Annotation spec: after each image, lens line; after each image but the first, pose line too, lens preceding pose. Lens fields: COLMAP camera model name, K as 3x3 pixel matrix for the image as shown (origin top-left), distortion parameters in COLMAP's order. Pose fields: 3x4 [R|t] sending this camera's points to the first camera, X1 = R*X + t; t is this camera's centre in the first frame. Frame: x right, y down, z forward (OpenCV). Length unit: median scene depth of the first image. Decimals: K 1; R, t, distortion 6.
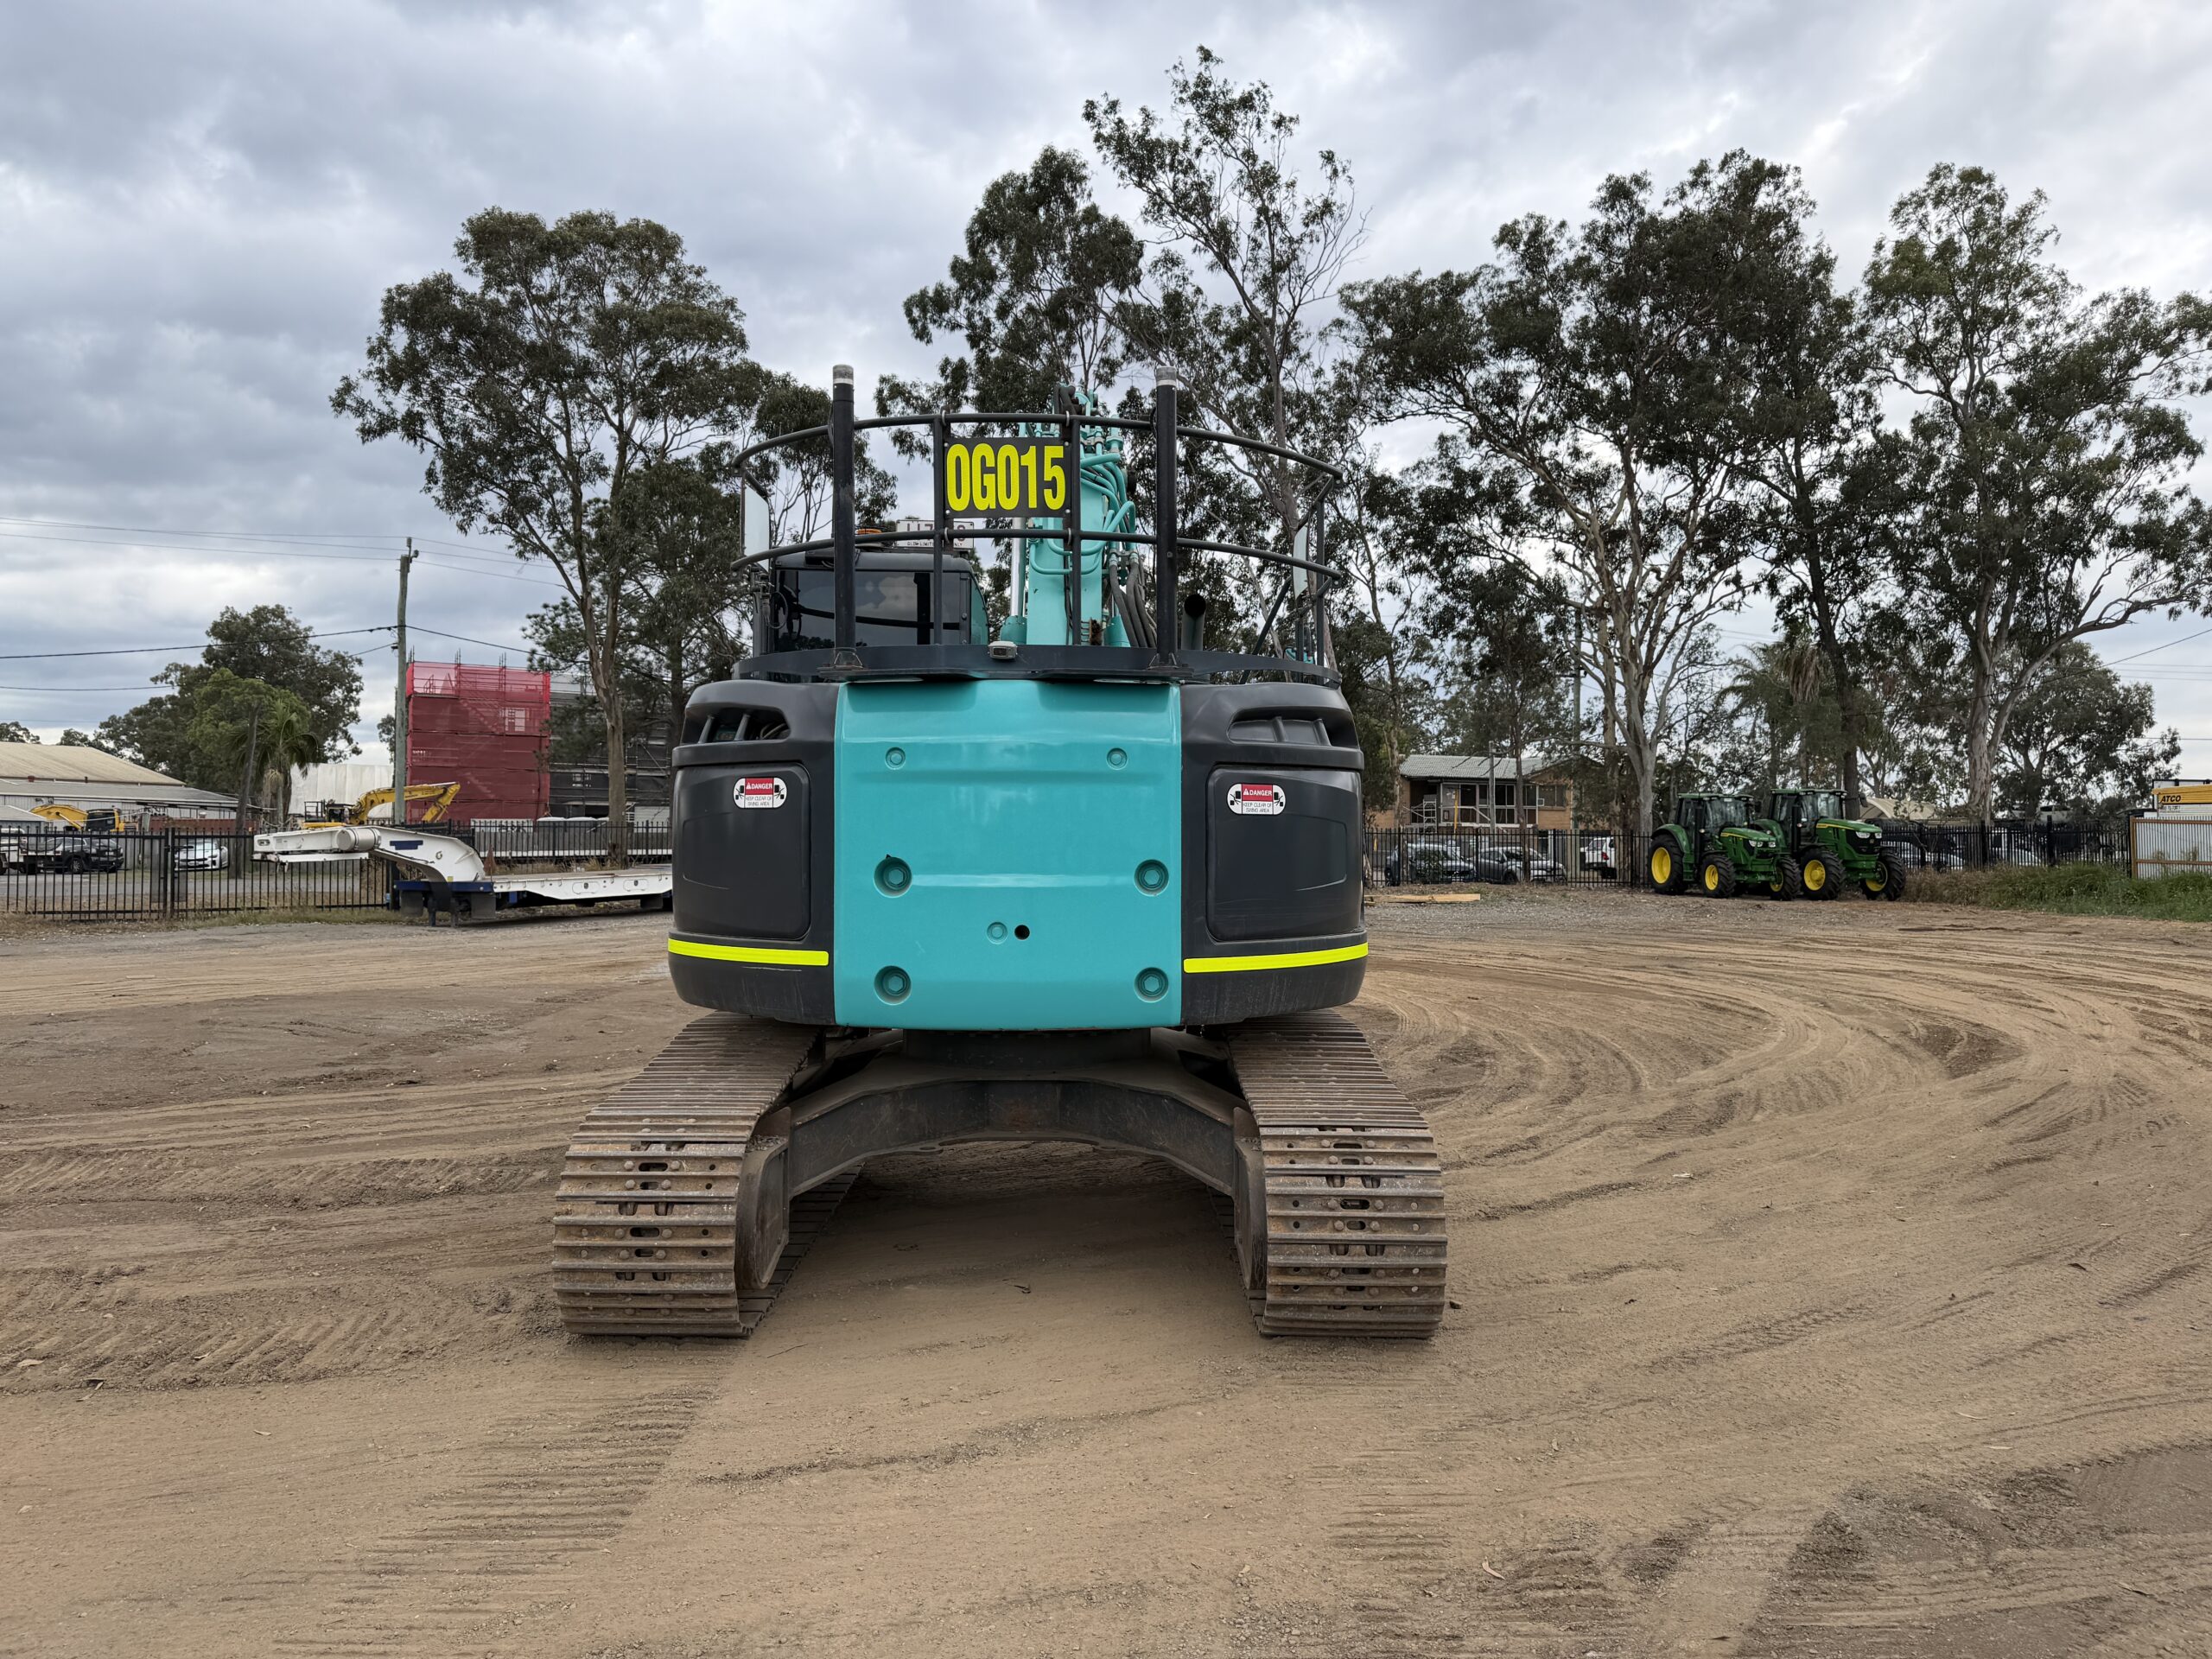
lens RADIAL K [[1541.6, 0, 1067.6], [0, 1541.6, 830.1], [0, 0, 1]] dist [0.086534, -0.138894]
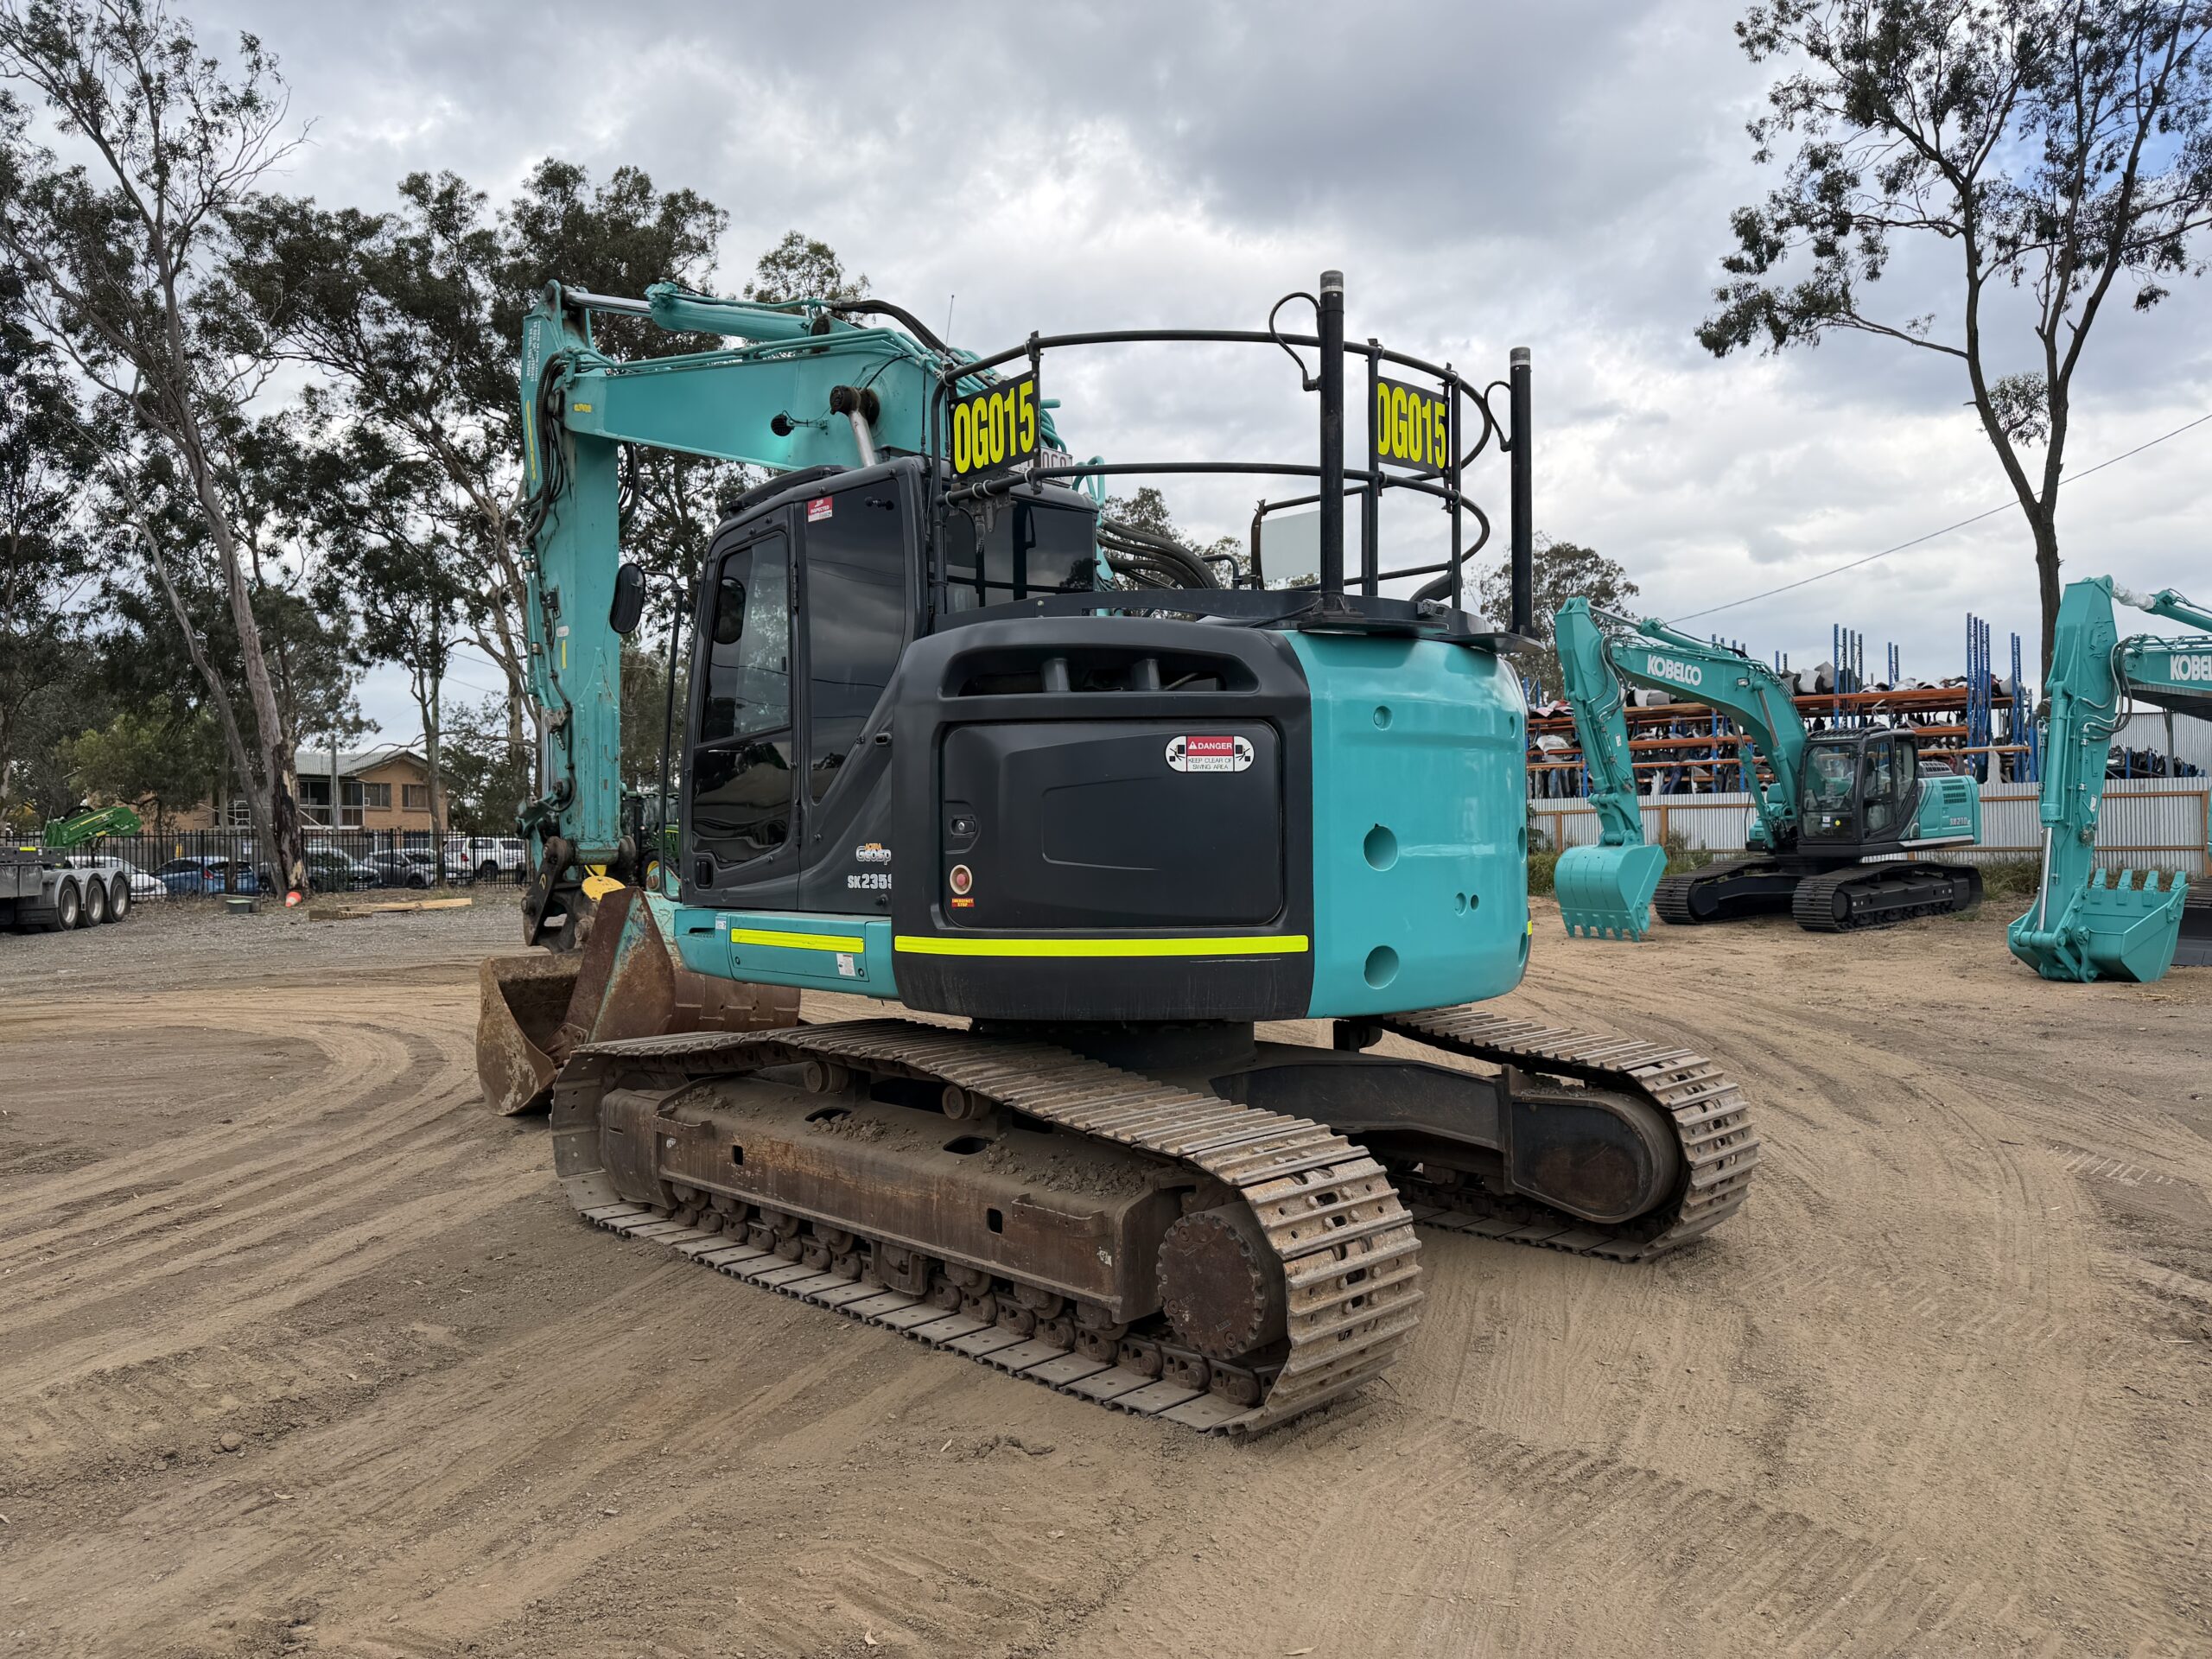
lens RADIAL K [[1555.8, 0, 1112.2], [0, 1555.8, 821.2], [0, 0, 1]] dist [0.082428, -0.107802]
pose [[0.697651, -0.006298, 0.716410, -0.115920], [0.011643, 0.999929, -0.002548, 0.001952], [-0.716343, 0.010119, 0.697675, 0.061255]]
